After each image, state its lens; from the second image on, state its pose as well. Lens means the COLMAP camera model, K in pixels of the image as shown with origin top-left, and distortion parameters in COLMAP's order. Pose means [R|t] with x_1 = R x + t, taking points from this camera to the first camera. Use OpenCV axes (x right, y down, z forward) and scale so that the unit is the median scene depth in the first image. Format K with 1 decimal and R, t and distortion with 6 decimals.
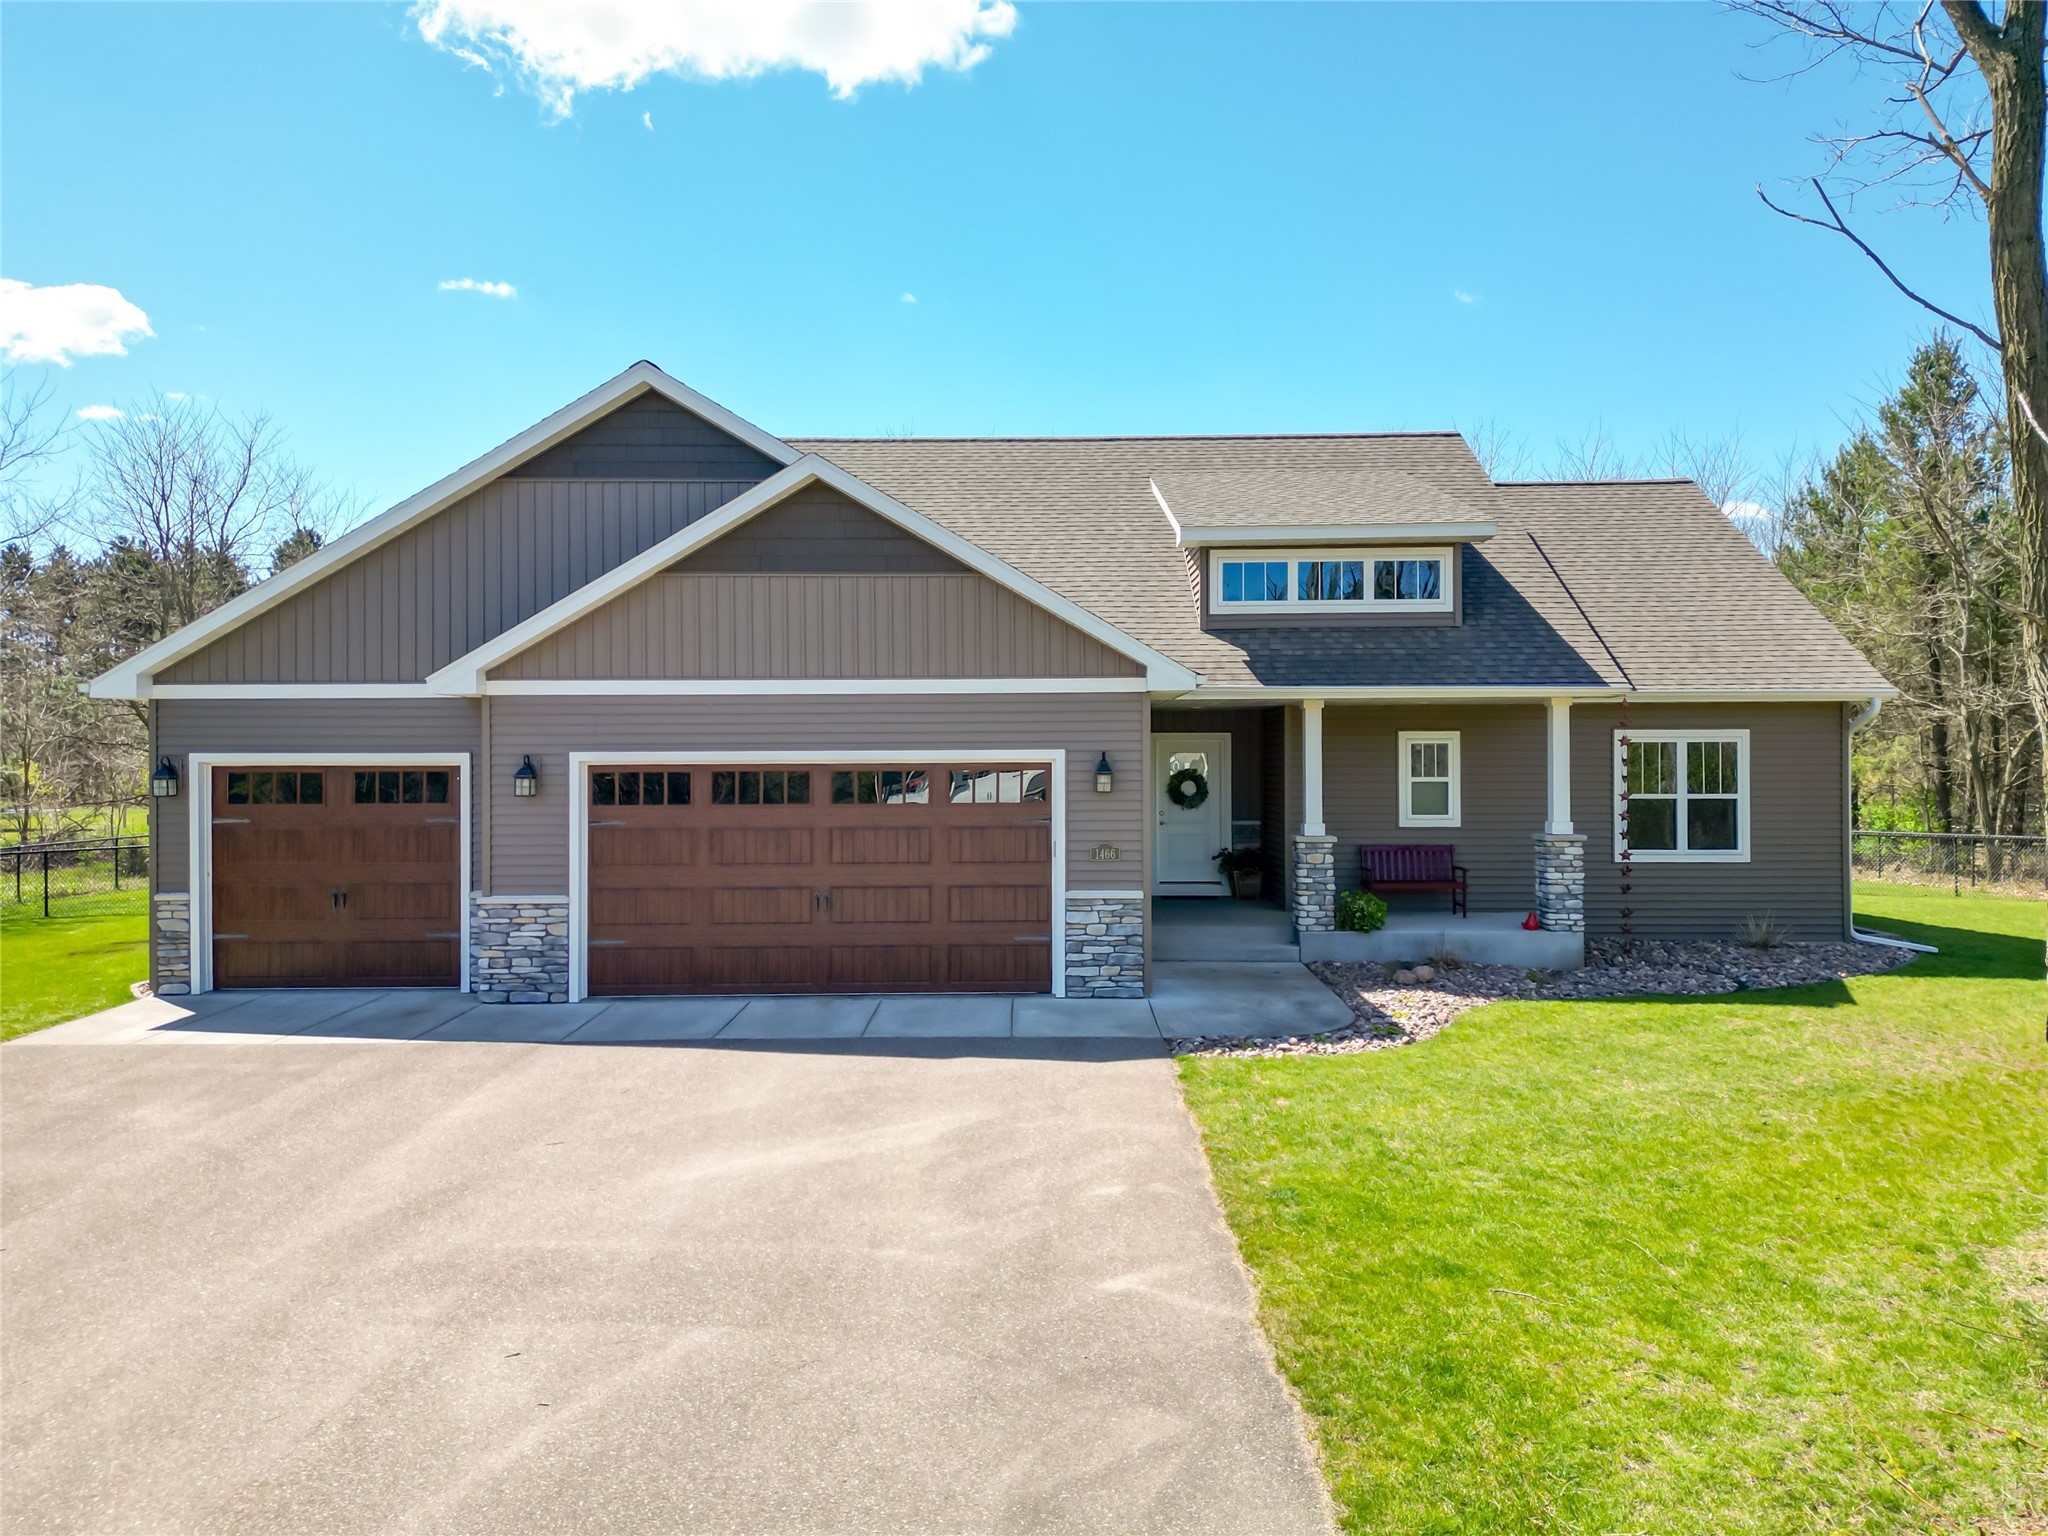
lens RADIAL K [[1481.4, 0, 1032.2], [0, 1481.4, 762.8], [0, 0, 1]] dist [0.073948, -0.080285]
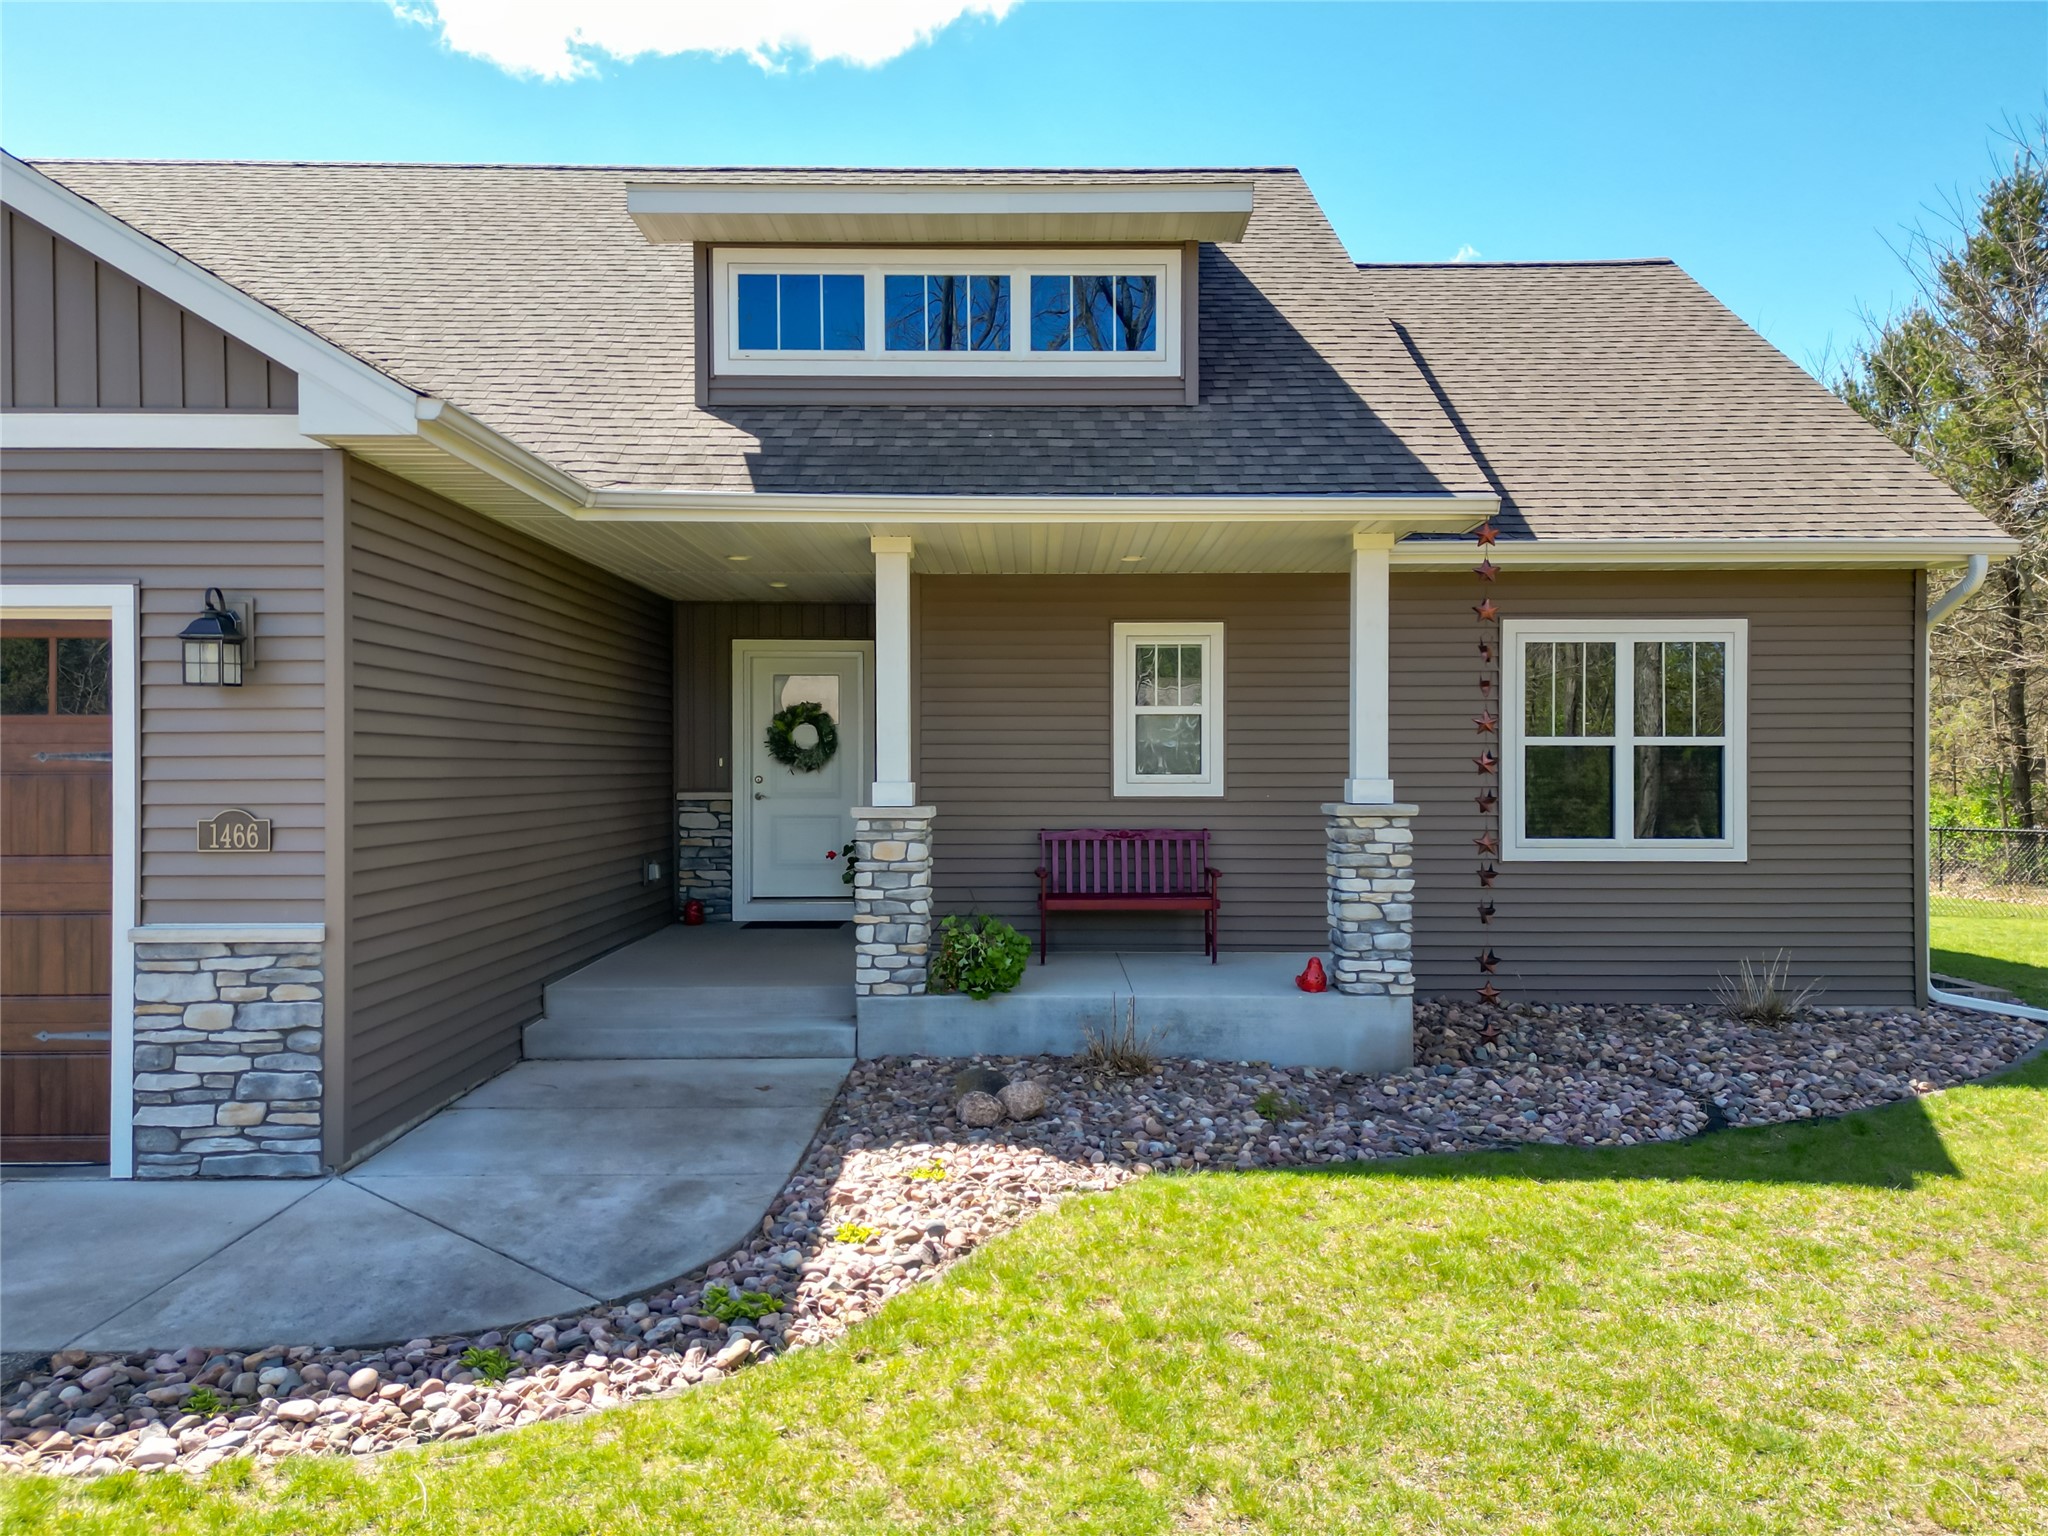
lens RADIAL K [[1682.4, 0, 1024.0], [0, 1682.4, 768.0], [0, 0, 1]] dist [0.153896, -0.231151]
pose [[0.999457, 0.002912, 0.032807, 0.212410], [-0.003091, 0.999981, 0.005407, 0.032313], [-0.032790, -0.005505, 0.999447, 0.418523]]
